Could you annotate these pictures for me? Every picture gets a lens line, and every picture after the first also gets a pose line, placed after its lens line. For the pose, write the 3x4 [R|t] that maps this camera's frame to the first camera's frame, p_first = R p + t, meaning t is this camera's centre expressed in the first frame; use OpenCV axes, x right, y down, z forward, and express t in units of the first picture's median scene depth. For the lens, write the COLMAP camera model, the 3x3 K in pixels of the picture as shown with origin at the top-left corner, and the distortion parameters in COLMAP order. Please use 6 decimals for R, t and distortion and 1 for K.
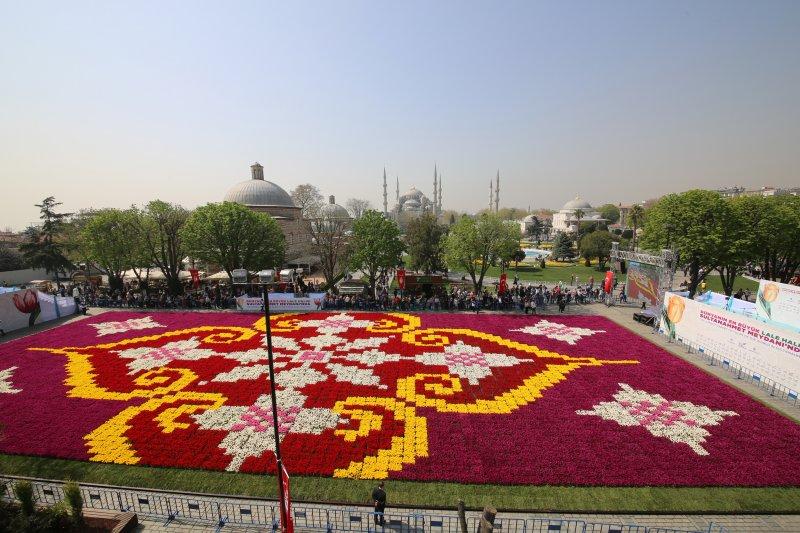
lens RADIAL K [[290.8, 0, 404.7], [0, 290.8, 269.9], [0, 0, 1]] dist [-0.007508, -0.003915]
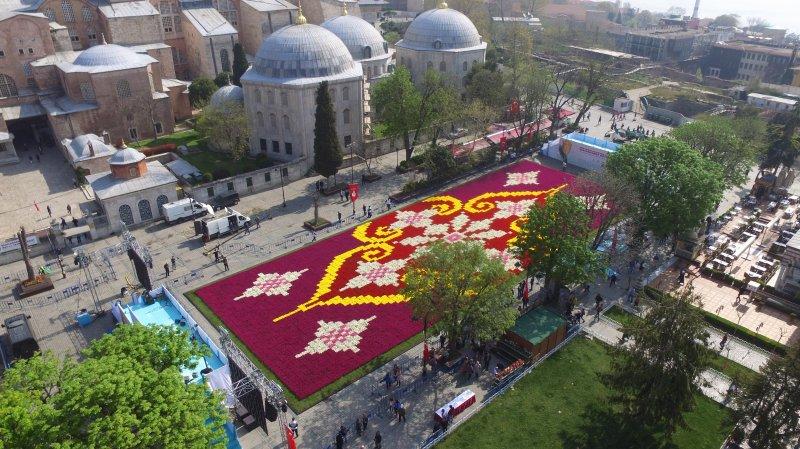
lens RADIAL K [[548.7, 0, 407.1], [0, 548.7, 224.9], [0, 0, 1]] dist [-0.117710, 0.074205]
pose [[-0.716318, 0.328380, -0.615675, 1.657834], [-0.112969, 0.816123, 0.566728, -1.402067], [0.688569, 0.475509, -0.547507, 2.417457]]
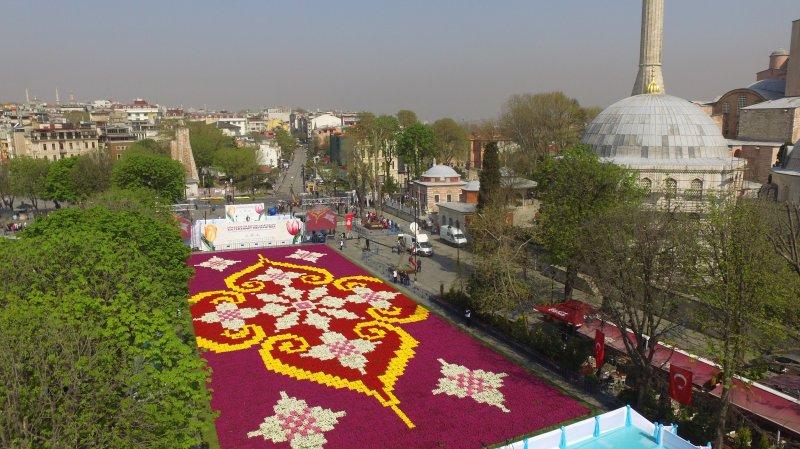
lens RADIAL K [[548.7, 0, 419.7], [0, 548.7, 222.7], [0, 0, 1]] dist [-0.117710, 0.074205]
pose [[0.479654, 0.151719, -0.864241, 1.905220], [-0.171218, 0.982188, 0.077398, -0.321102], [0.860590, 0.110849, 0.497088, 0.223885]]
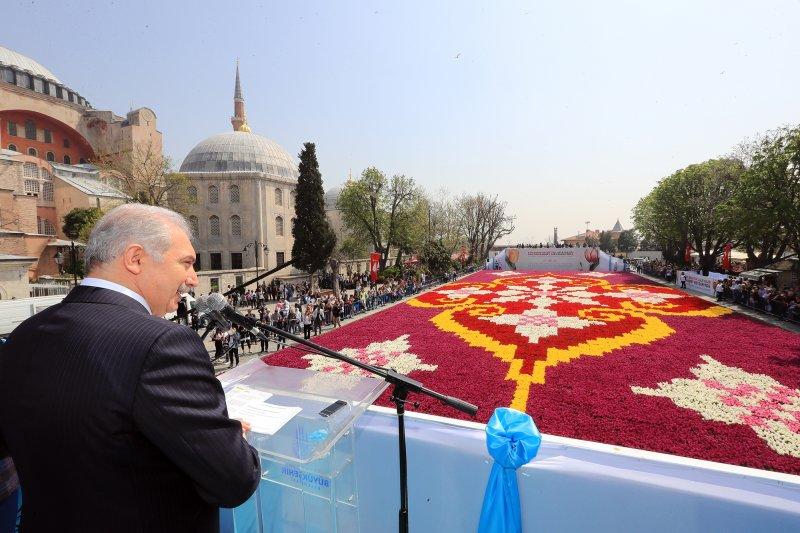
lens RADIAL K [[357.5, 0, 394.6], [0, 357.5, 267.6], [0, 0, 1]] dist [0.000626, 0.002029]
pose [[-0.371753, 0.066651, -0.925936, 1.171066], [-0.134737, 0.982984, 0.124852, 0.107897], [0.918502, 0.171172, -0.356447, 0.947988]]
